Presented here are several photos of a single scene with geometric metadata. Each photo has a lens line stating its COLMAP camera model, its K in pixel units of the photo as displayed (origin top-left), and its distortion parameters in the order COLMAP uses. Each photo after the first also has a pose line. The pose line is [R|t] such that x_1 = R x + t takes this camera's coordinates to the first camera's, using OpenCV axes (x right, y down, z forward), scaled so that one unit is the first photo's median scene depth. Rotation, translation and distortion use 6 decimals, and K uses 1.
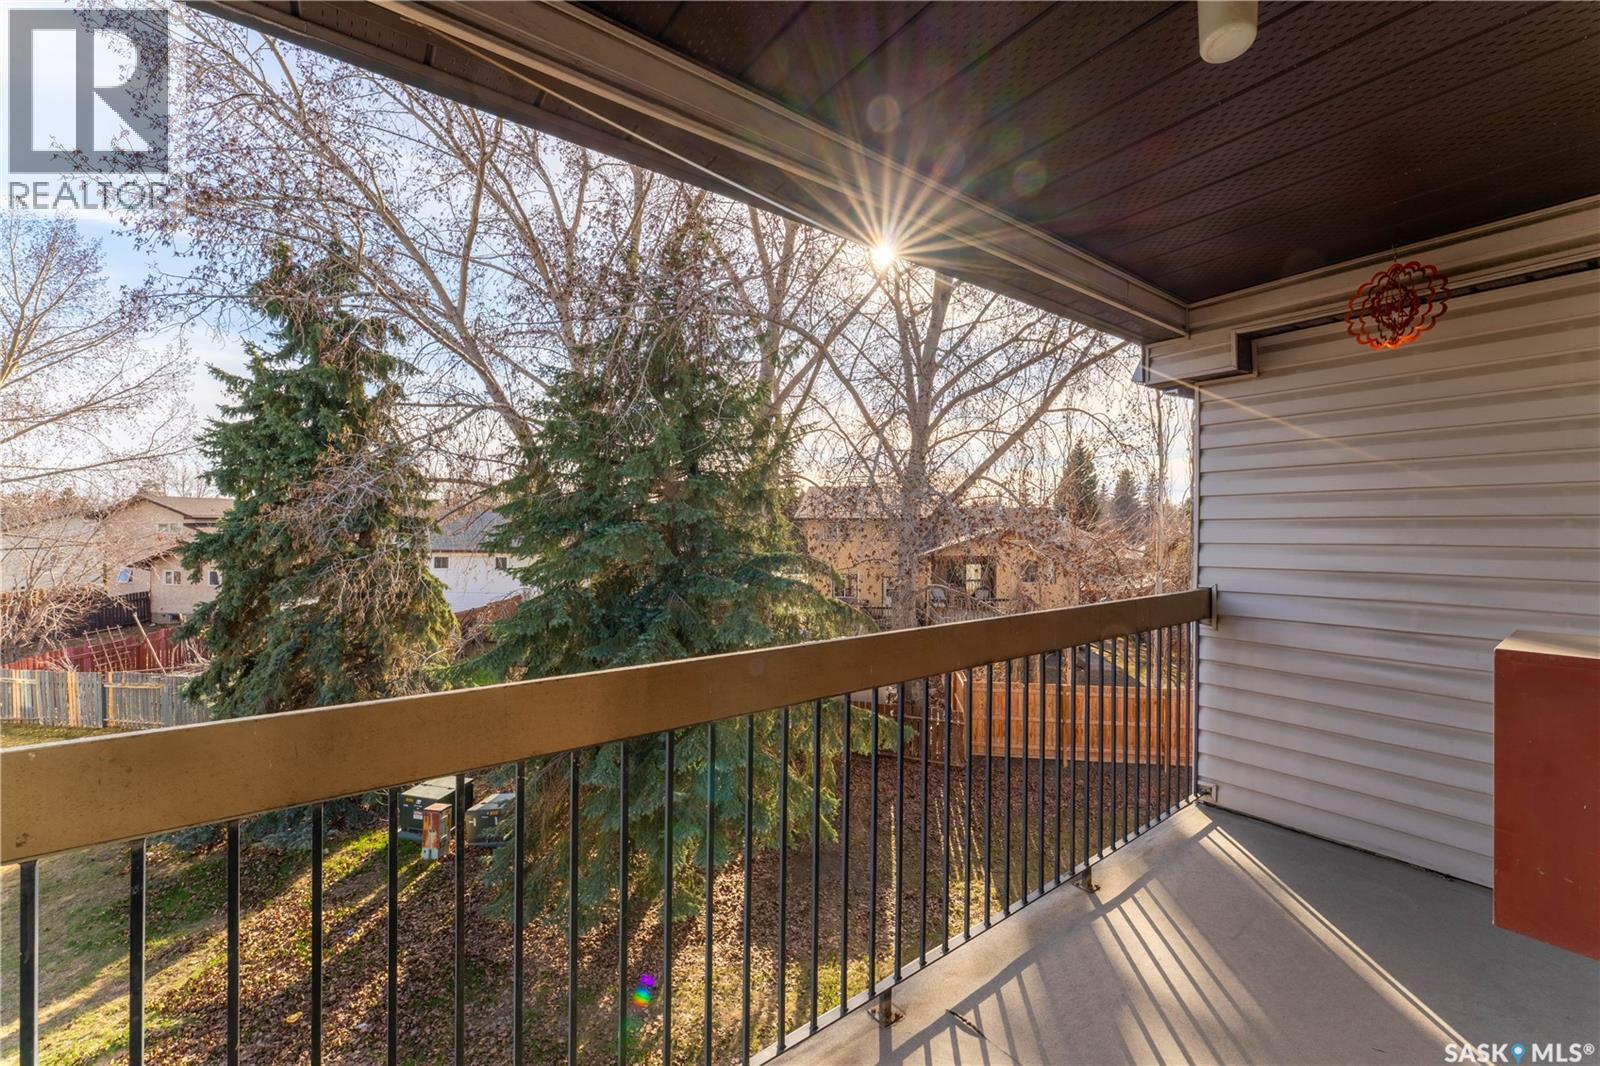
lens RADIAL K [[637.5, 0, 797.2], [0, 637.5, 522.3], [0, 0, 1]] dist [-0.004606, 0.000096]
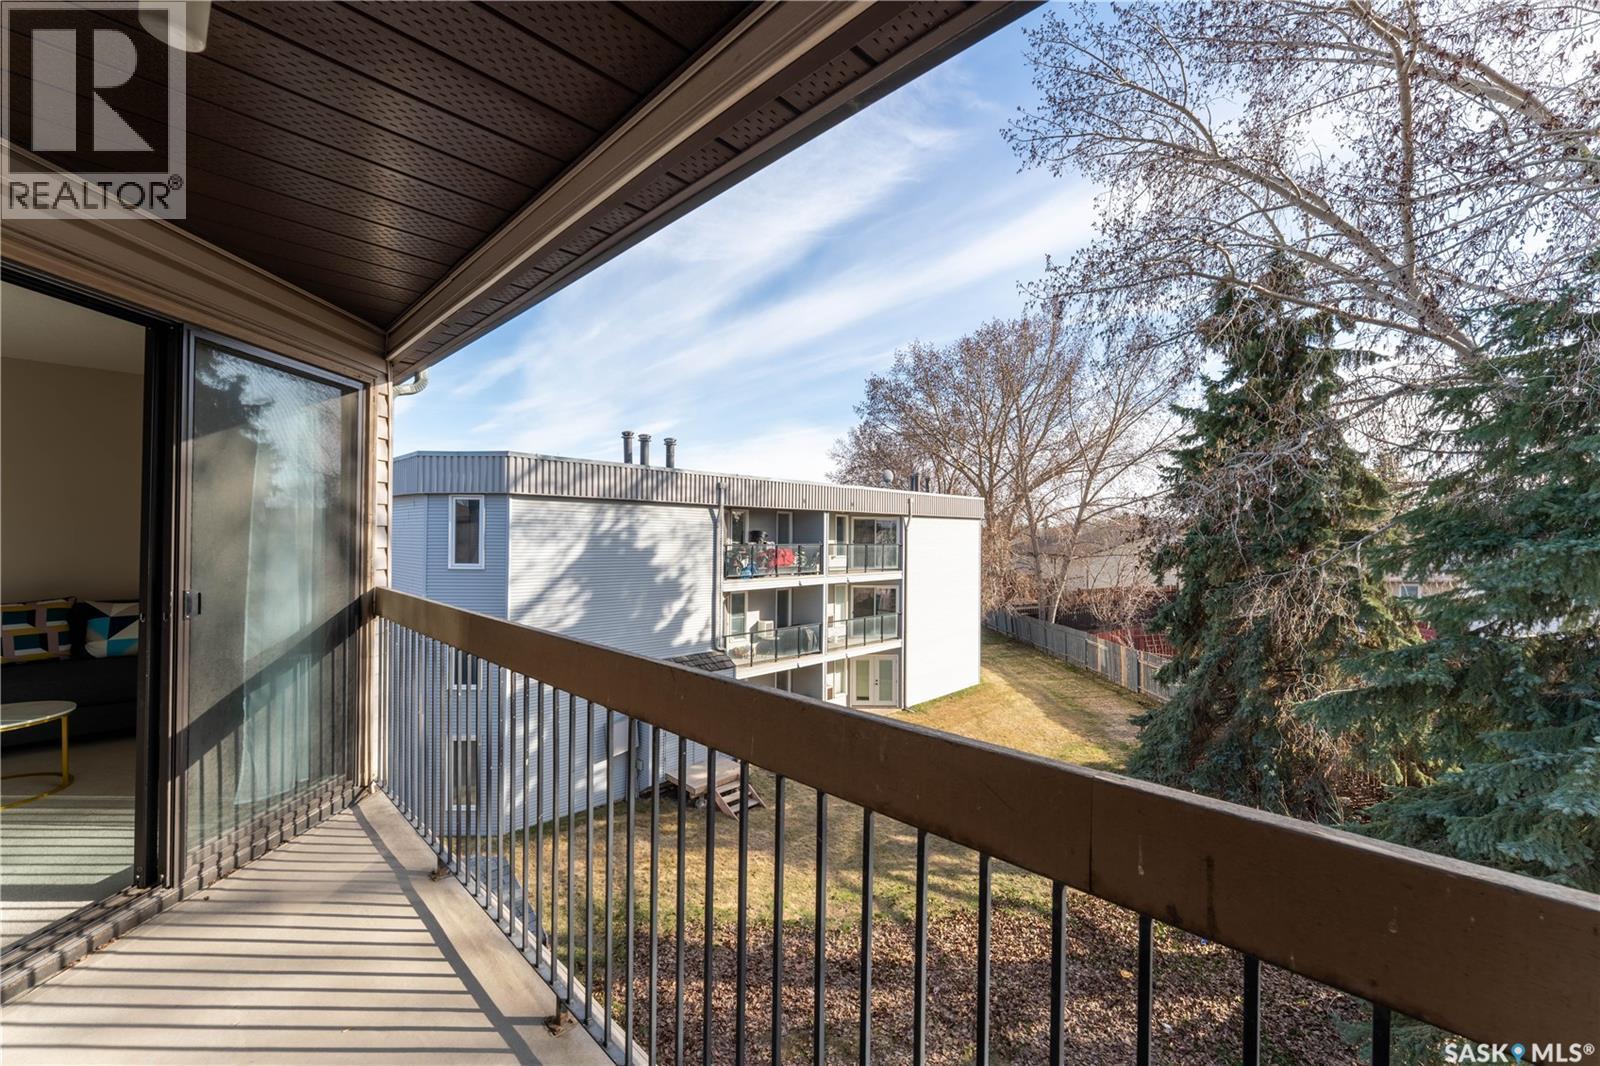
lens RADIAL K [[637.5, 0, 797.2], [0, 637.5, 522.3], [0, 0, 1]] dist [-0.004606, 0.000096]
pose [[0.144343, -0.020212, -0.989321, 0.138361], [-0.004297, 0.999769, -0.021052, 0.002066], [0.989518, 0.007289, 0.144222, 0.136353]]
